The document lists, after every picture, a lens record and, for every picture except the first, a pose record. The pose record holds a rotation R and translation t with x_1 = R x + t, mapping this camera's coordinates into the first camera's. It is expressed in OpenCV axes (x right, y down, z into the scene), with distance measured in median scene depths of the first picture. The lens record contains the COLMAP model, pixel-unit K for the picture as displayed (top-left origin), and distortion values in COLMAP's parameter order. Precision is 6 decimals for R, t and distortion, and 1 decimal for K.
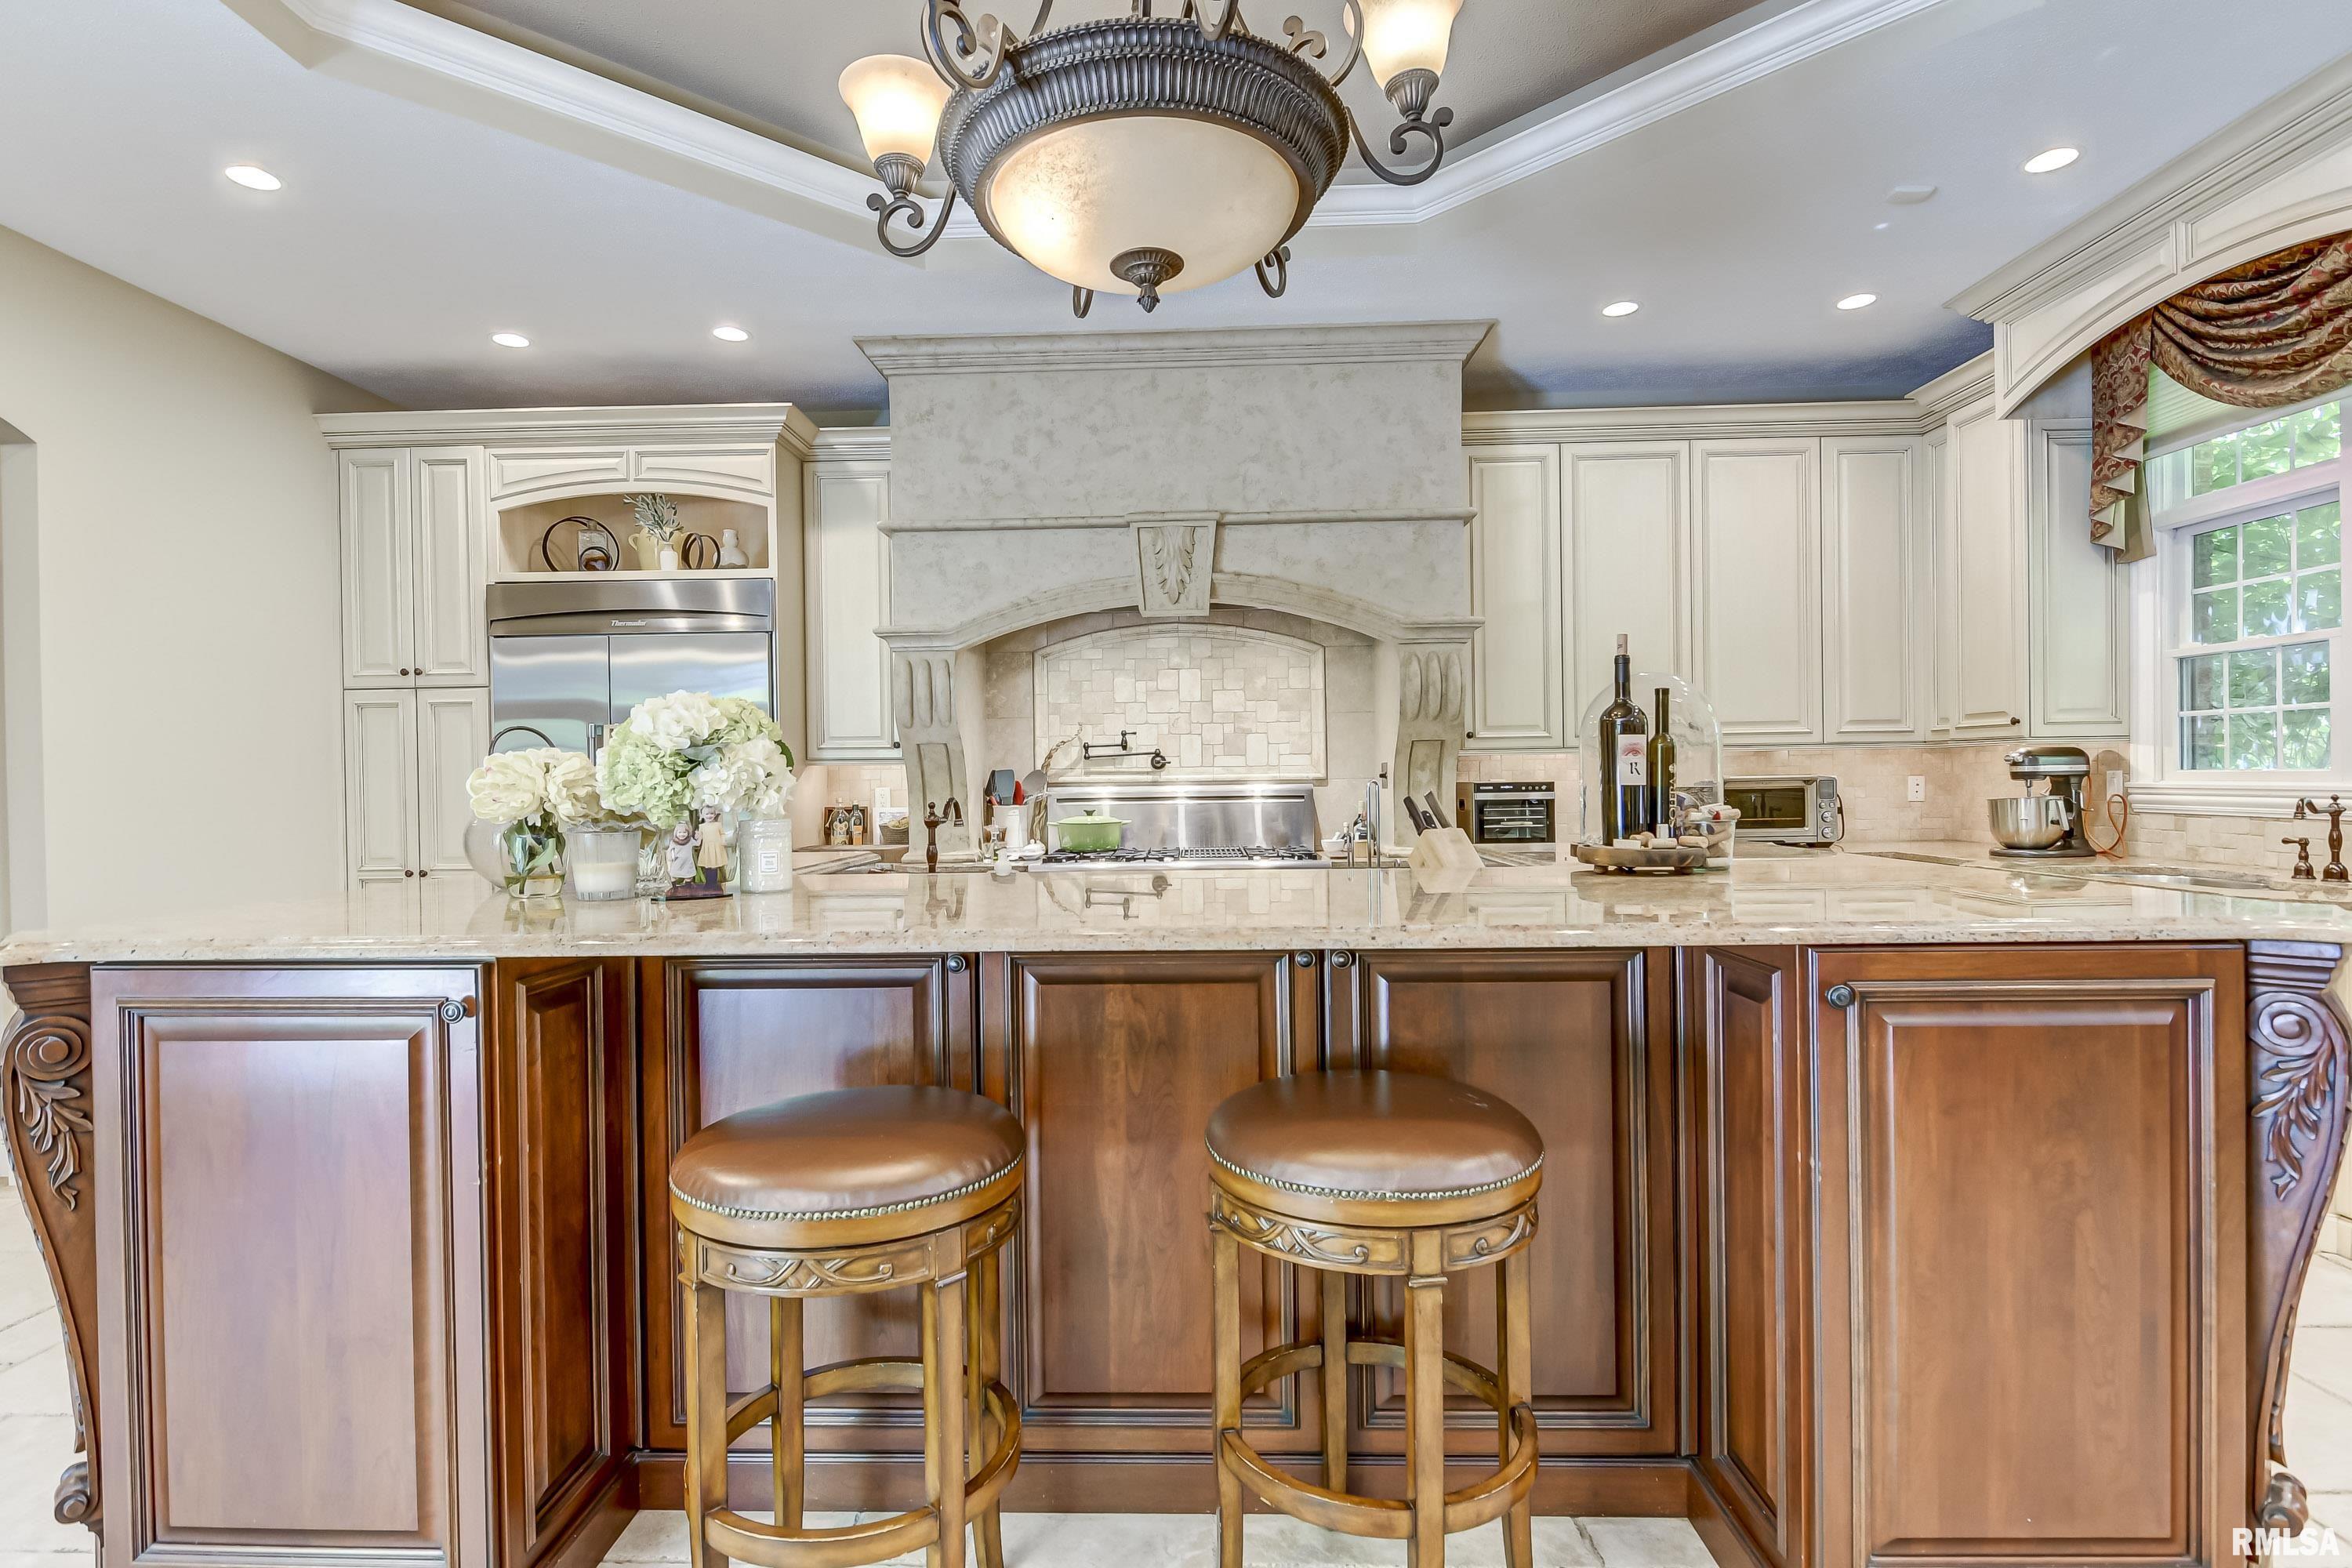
lens RADIAL K [[1140.9, 0, 1176.0], [0, 1140.9, 784.0], [0, 0, 1]] dist [0.002827, -0.002266]
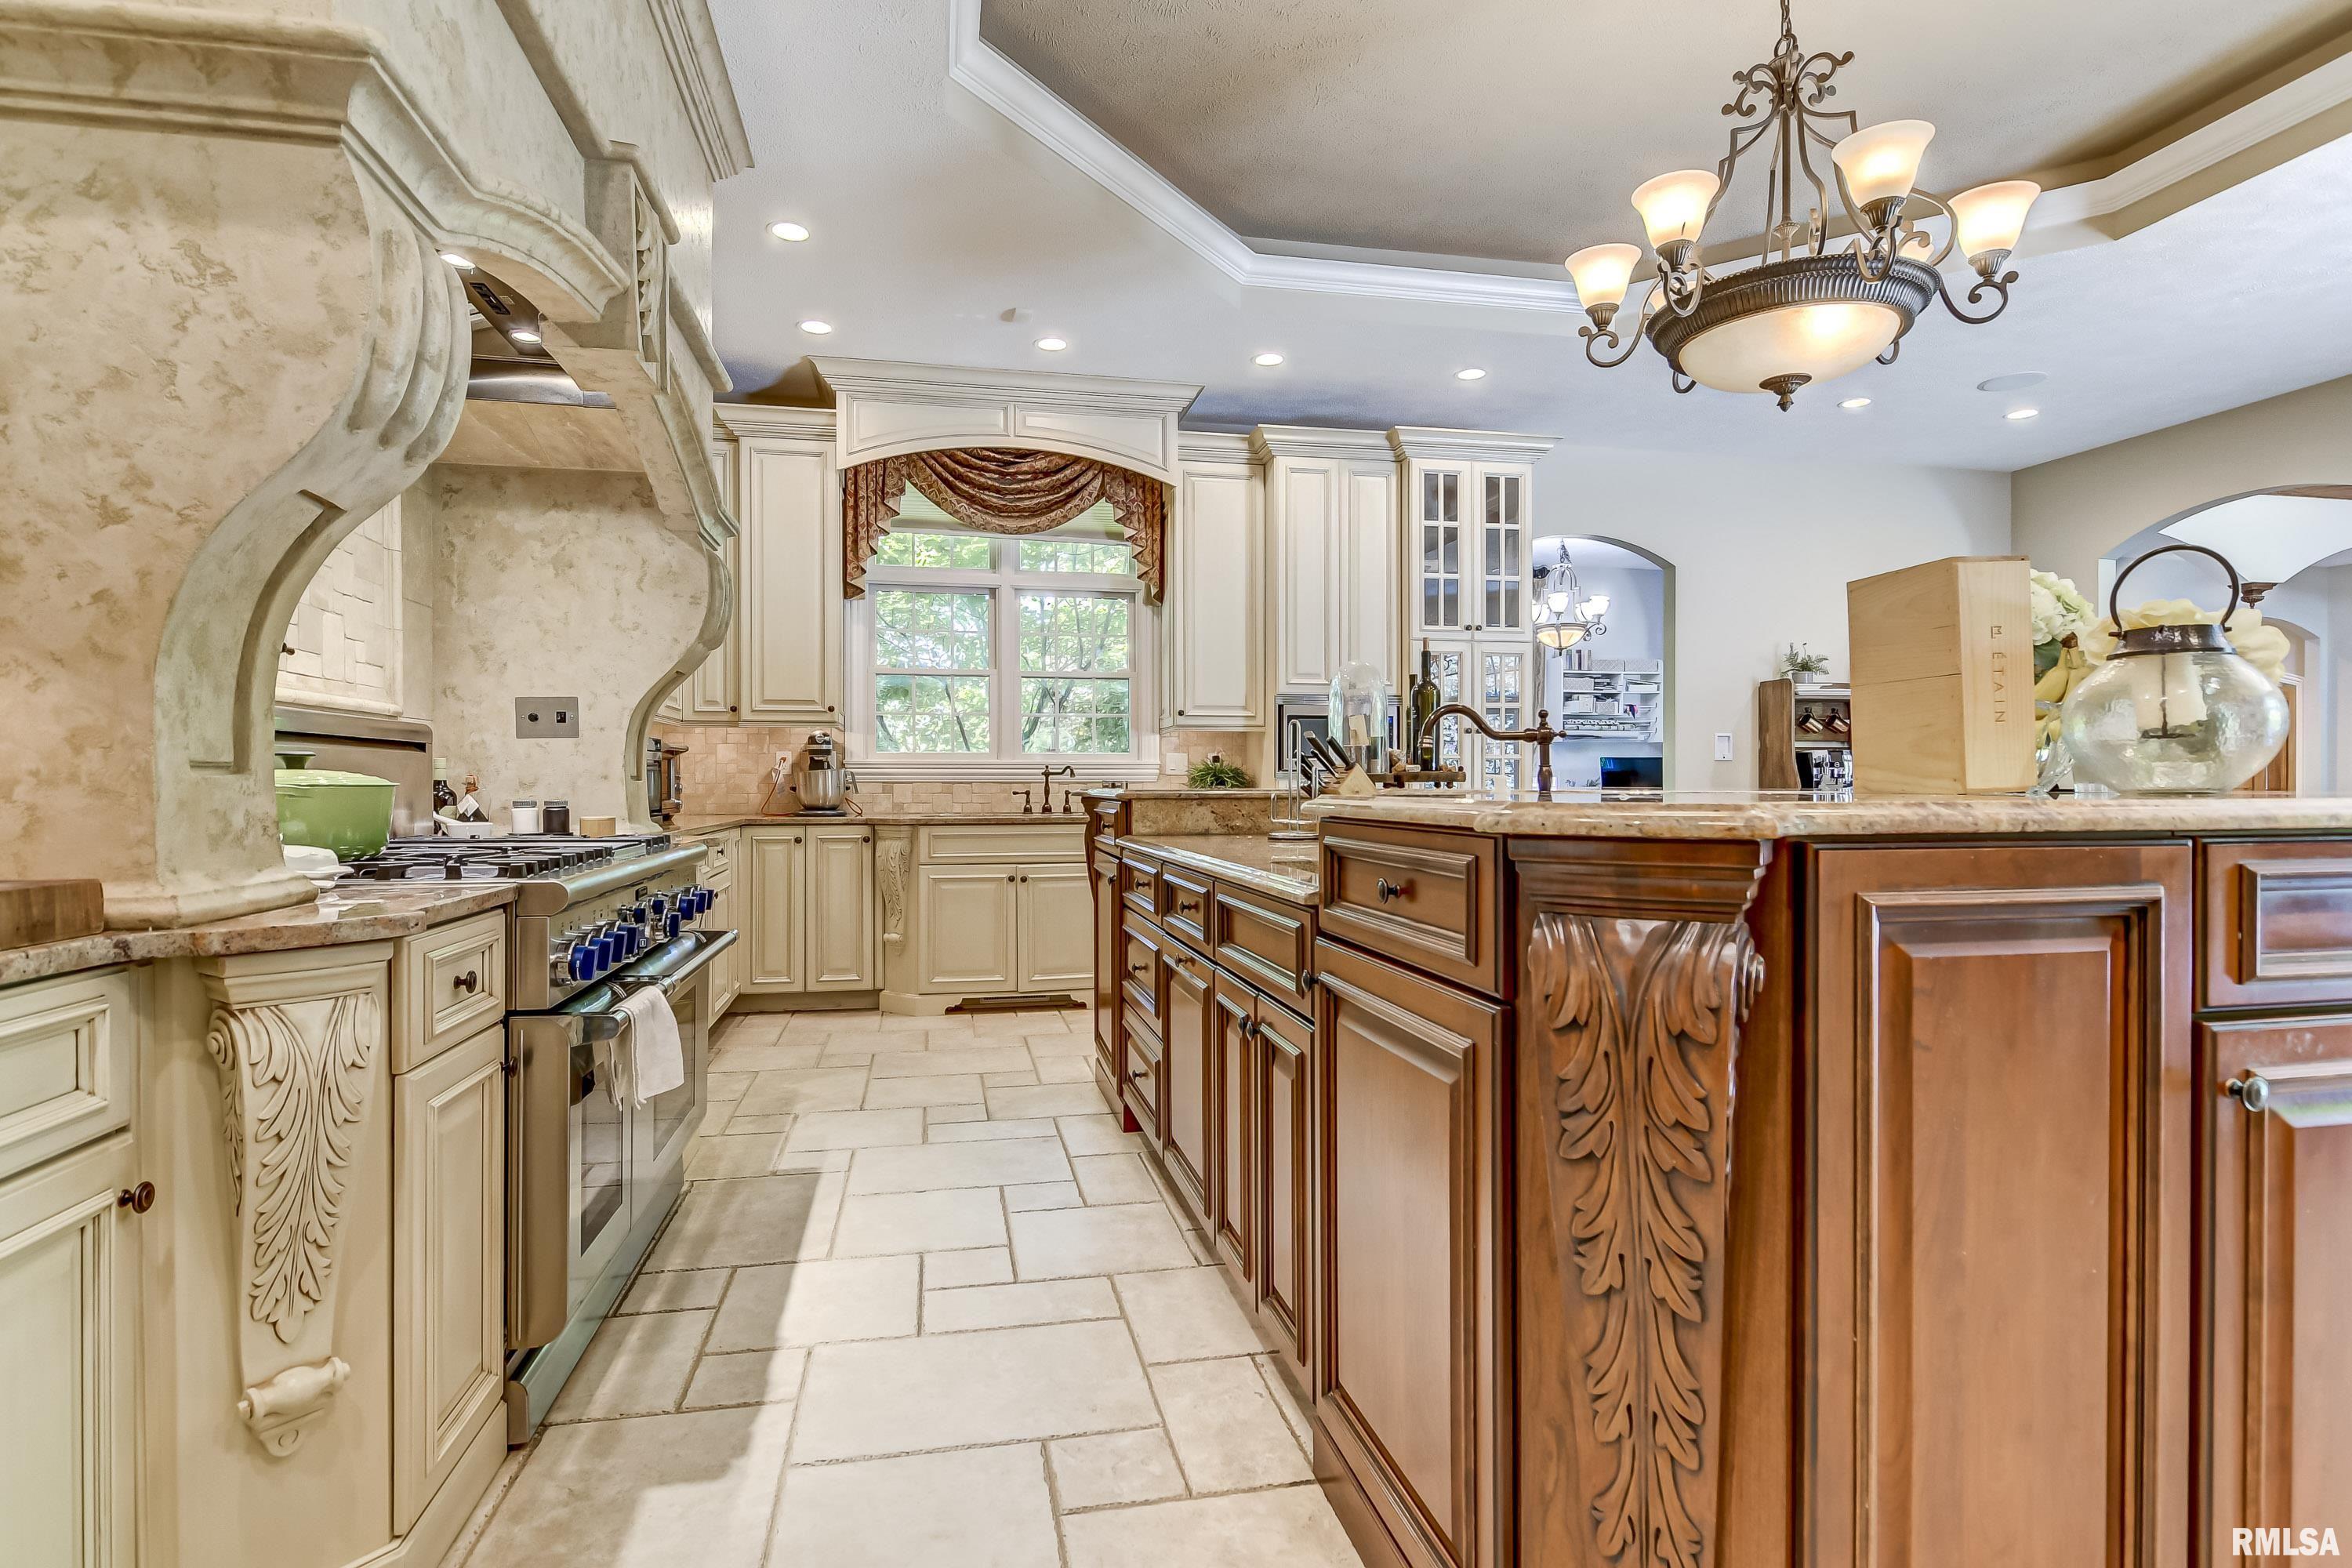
lens RADIAL K [[1137.5, 0, 1176.0], [0, 1137.5, 784.0], [0, 0, 1]] dist [0.000088, 0.000007]
pose [[-0.231473, 0.011520, 0.972773, -0.538108], [0.009579, 0.999908, -0.009562, 0.041186], [-0.972794, 0.007105, -0.231562, 0.870567]]
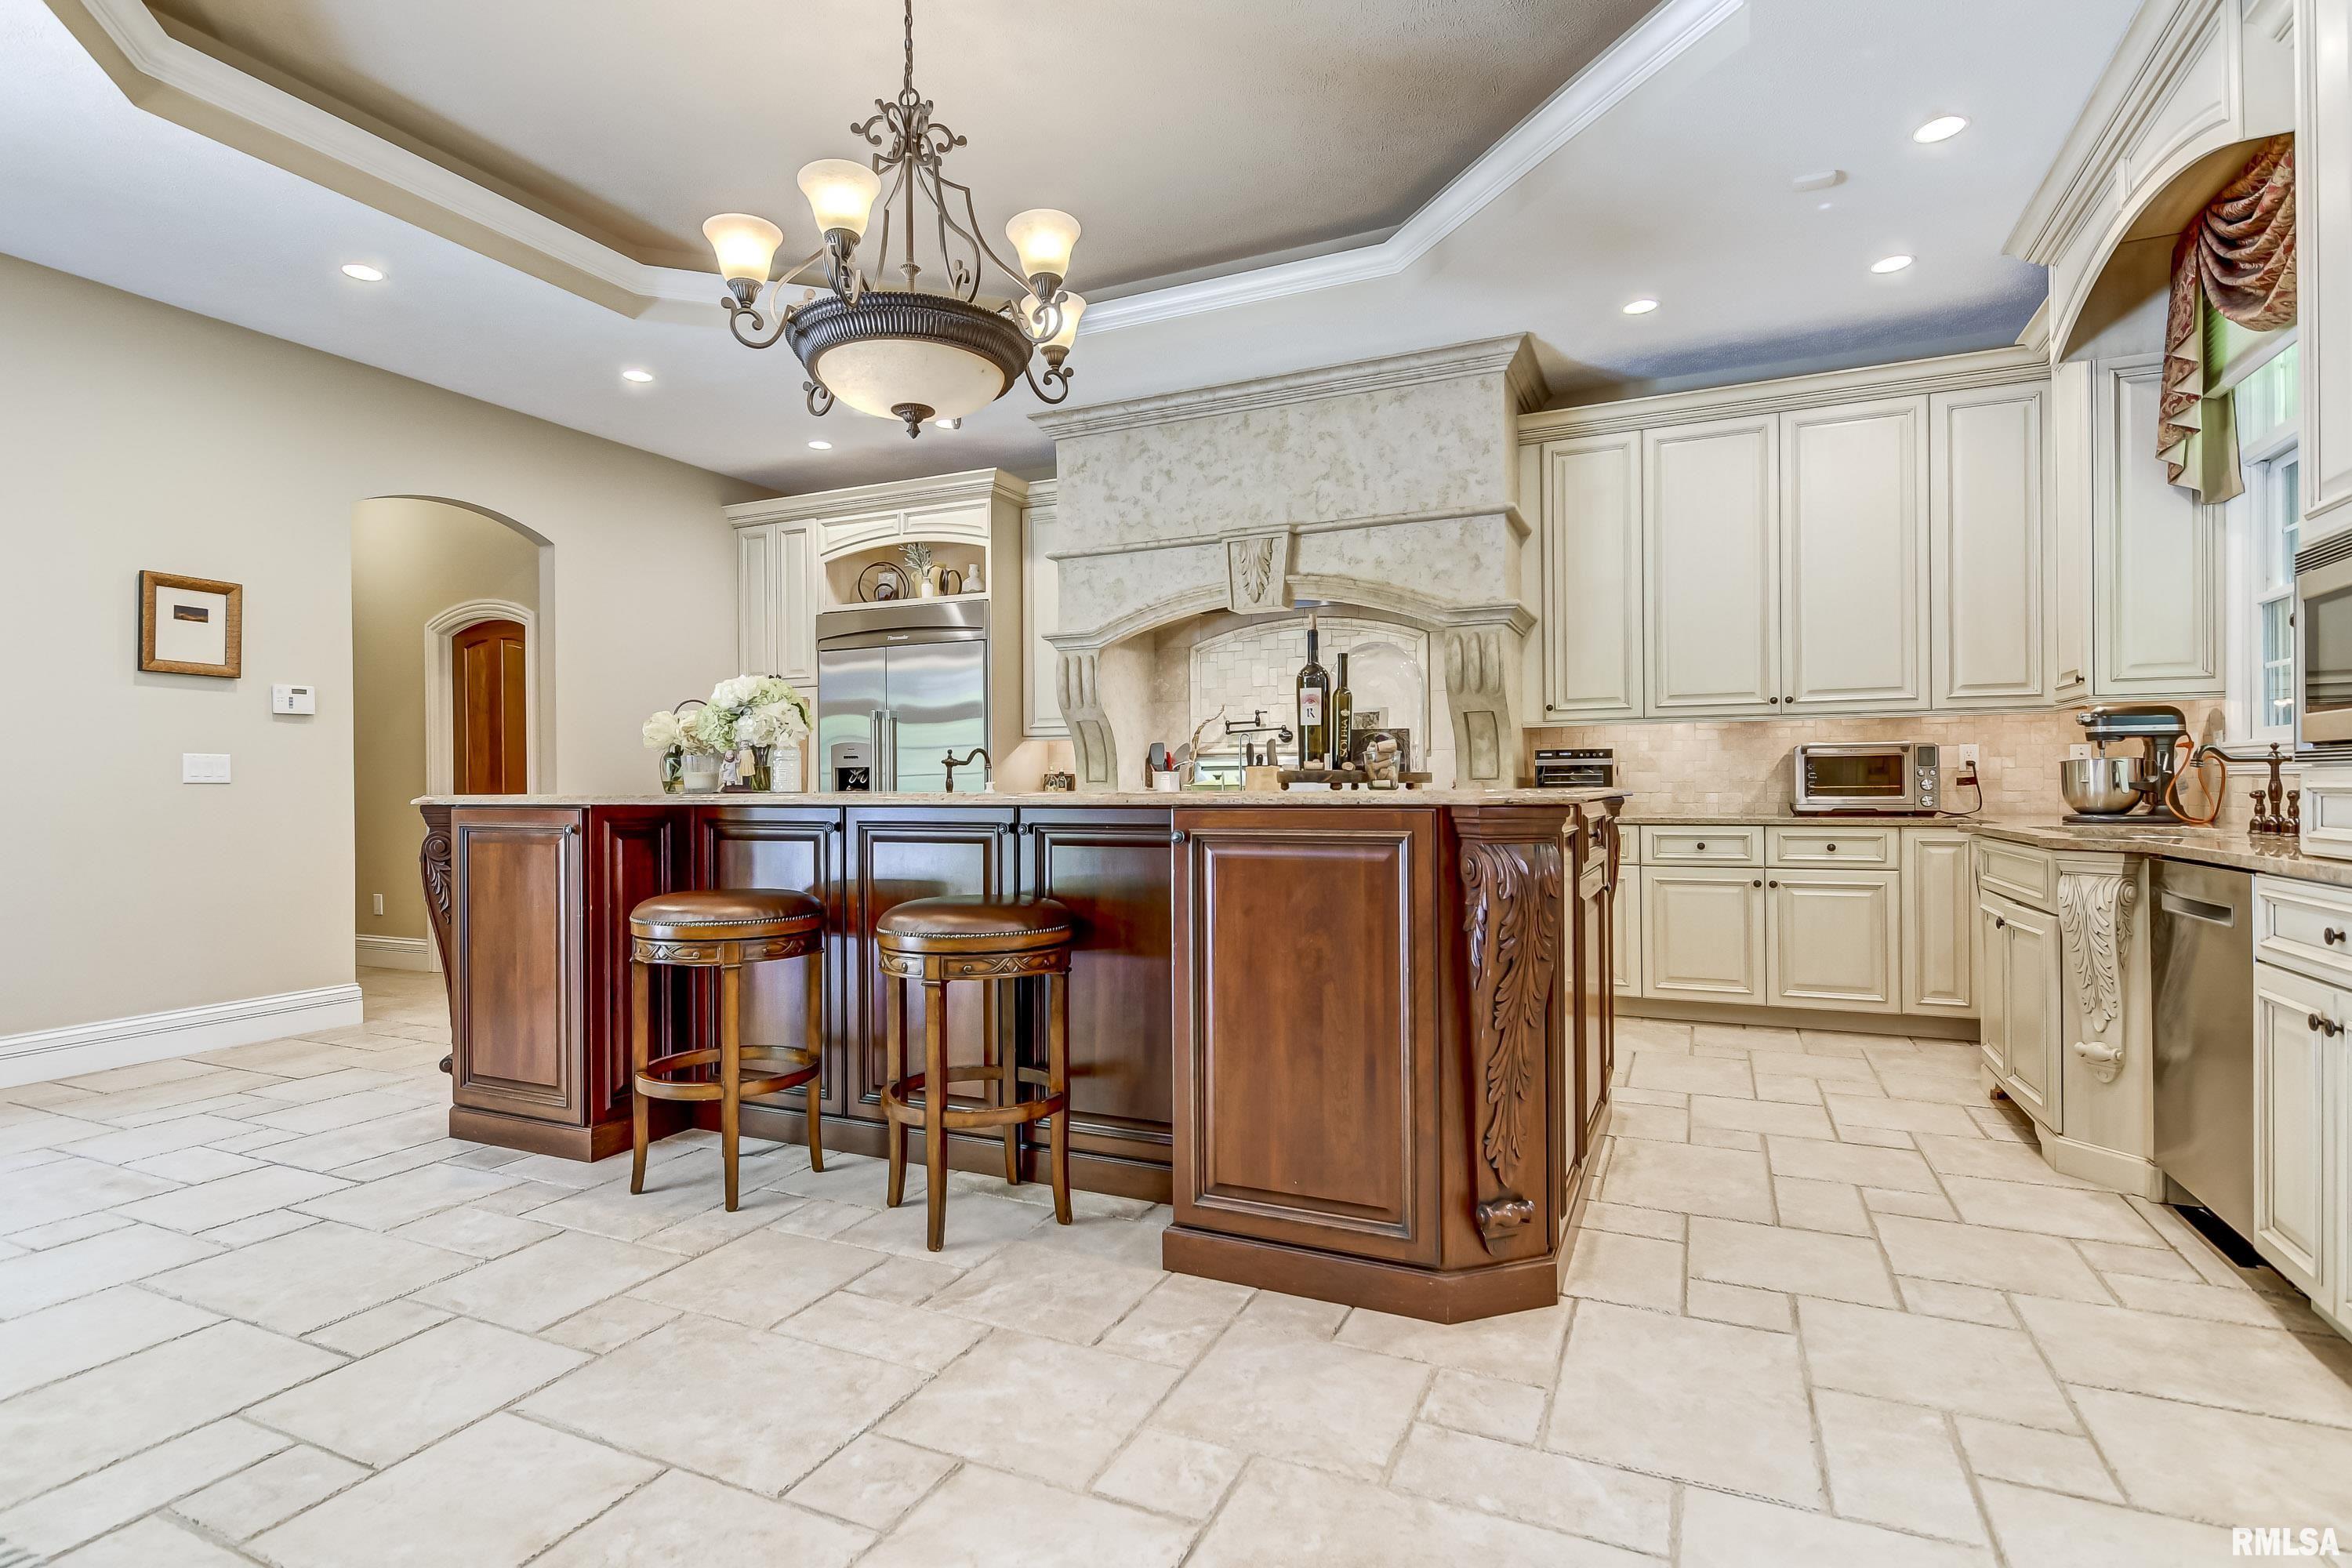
lens RADIAL K [[1140.9, 0, 1176.0], [0, 1140.9, 784.0], [0, 0, 1]] dist [0.002827, -0.002266]
pose [[0.923333, 0.007078, -0.383936, 0.384256], [-0.007680, 0.999971, -0.000034, 0.035995], [0.383924, 0.002980, 0.923360, -0.155525]]
